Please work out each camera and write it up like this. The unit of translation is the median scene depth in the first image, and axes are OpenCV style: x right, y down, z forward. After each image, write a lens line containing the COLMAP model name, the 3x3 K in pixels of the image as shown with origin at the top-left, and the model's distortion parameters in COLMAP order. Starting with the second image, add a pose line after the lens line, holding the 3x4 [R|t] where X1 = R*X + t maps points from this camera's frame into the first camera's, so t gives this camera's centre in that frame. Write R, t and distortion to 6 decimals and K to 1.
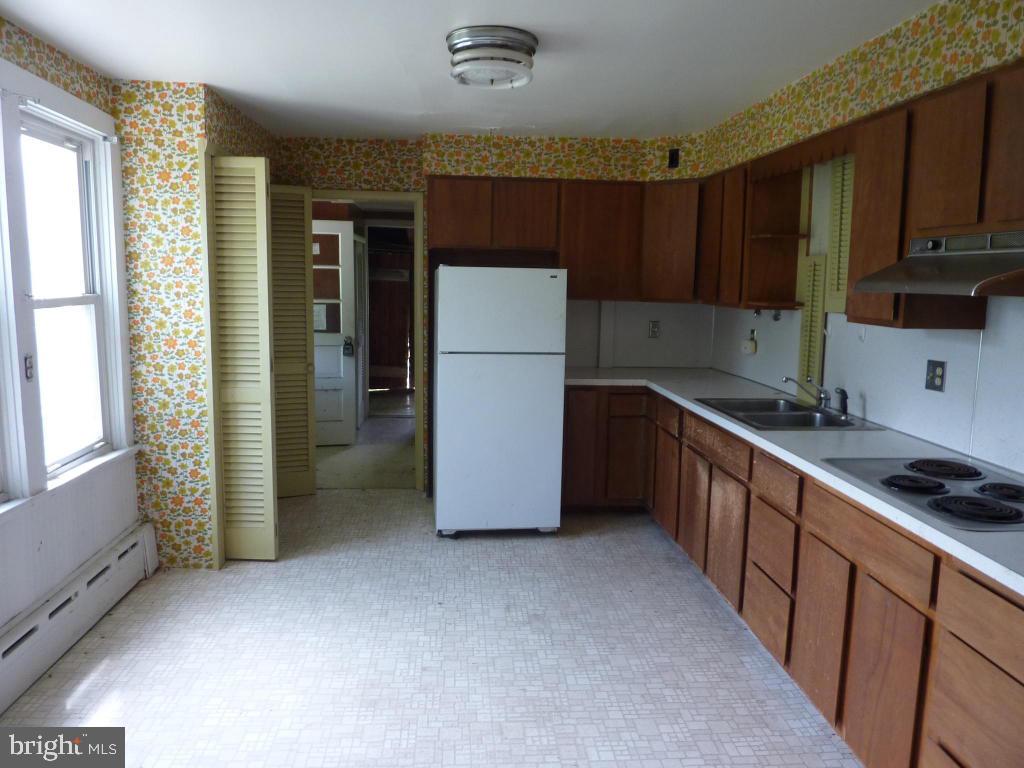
lens RADIAL K [[752.1, 0, 512.0], [0, 752.1, 384.0], [0, 0, 1]] dist [-0.035856, -0.004389]
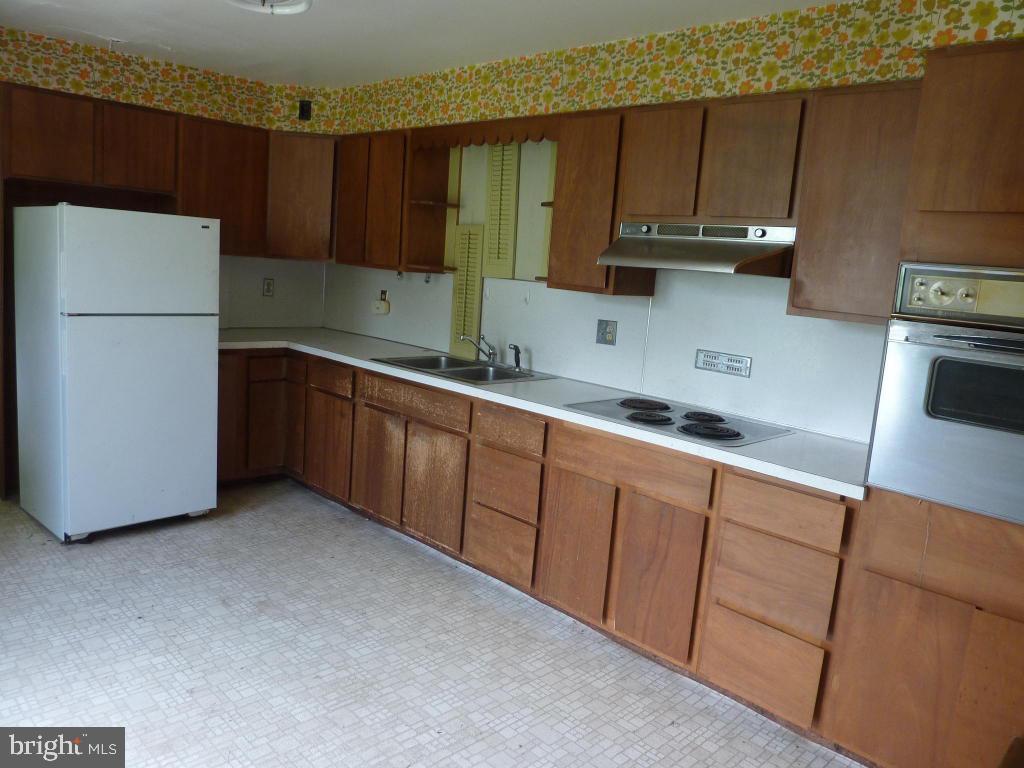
lens RADIAL K [[755.4, 0, 512.0], [0, 755.4, 384.0], [0, 0, 1]] dist [-0.026825, -0.010874]
pose [[0.761259, -0.064134, 0.645268, -0.316317], [0.027115, 0.997375, 0.067141, -0.011513], [-0.647880, -0.033615, 0.761000, 0.114355]]
